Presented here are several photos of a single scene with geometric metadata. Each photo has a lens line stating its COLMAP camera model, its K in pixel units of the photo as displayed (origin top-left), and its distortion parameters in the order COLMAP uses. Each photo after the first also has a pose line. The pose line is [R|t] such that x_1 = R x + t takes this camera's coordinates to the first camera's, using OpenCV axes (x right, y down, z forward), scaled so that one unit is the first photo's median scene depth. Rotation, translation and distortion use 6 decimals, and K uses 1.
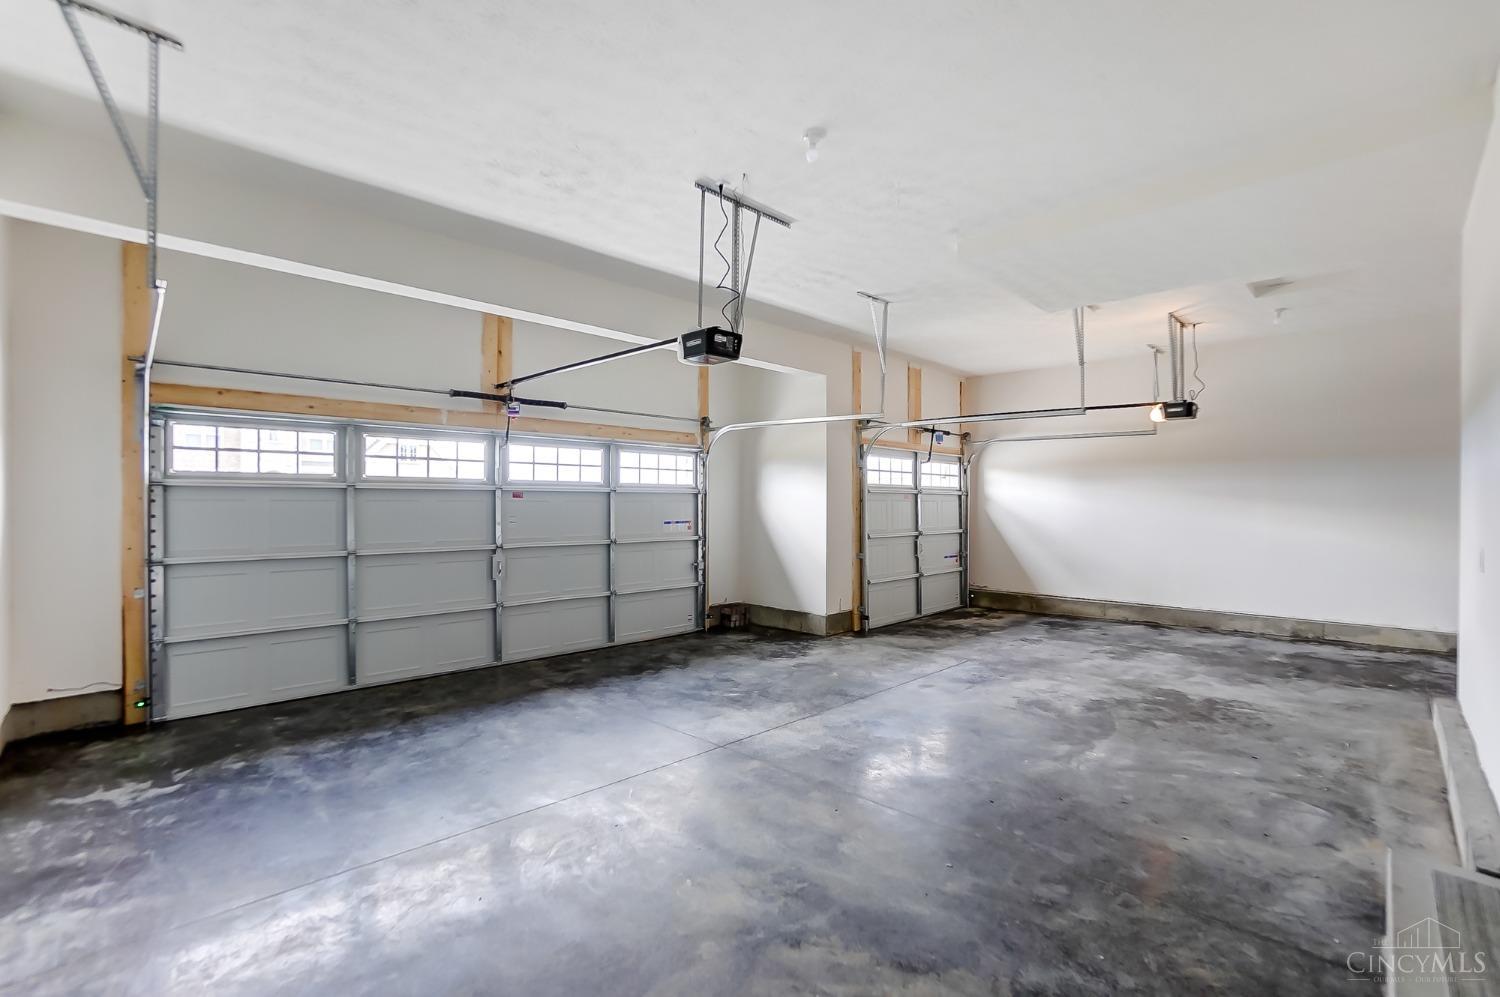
lens RADIAL K [[671.1, 0, 752.7], [0, 671.1, 499.8], [0, 0, 1]] dist [-0.069910, 0.025937]
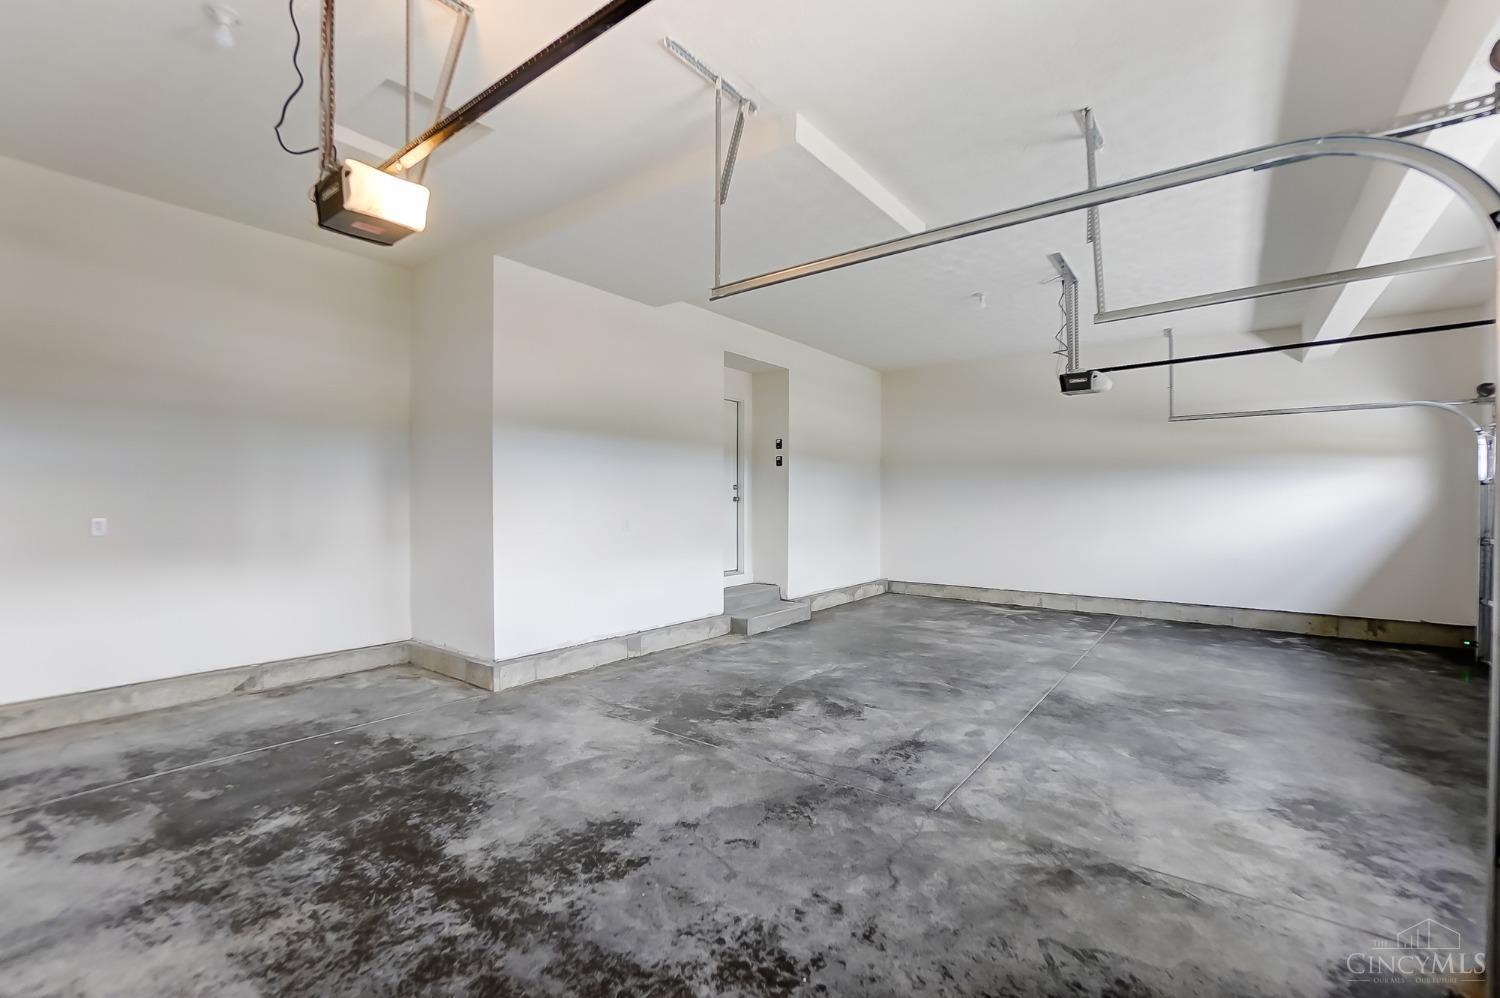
lens RADIAL K [[671.1, 0, 752.7], [0, 671.1, 500.3], [0, 0, 1]] dist [-0.069910, 0.025937]
pose [[-0.987783, -0.006028, -0.155718, 0.694981], [-0.004266, 0.999923, -0.011648, 0.030468], [0.155776, -0.010842, -0.987733, 1.888838]]
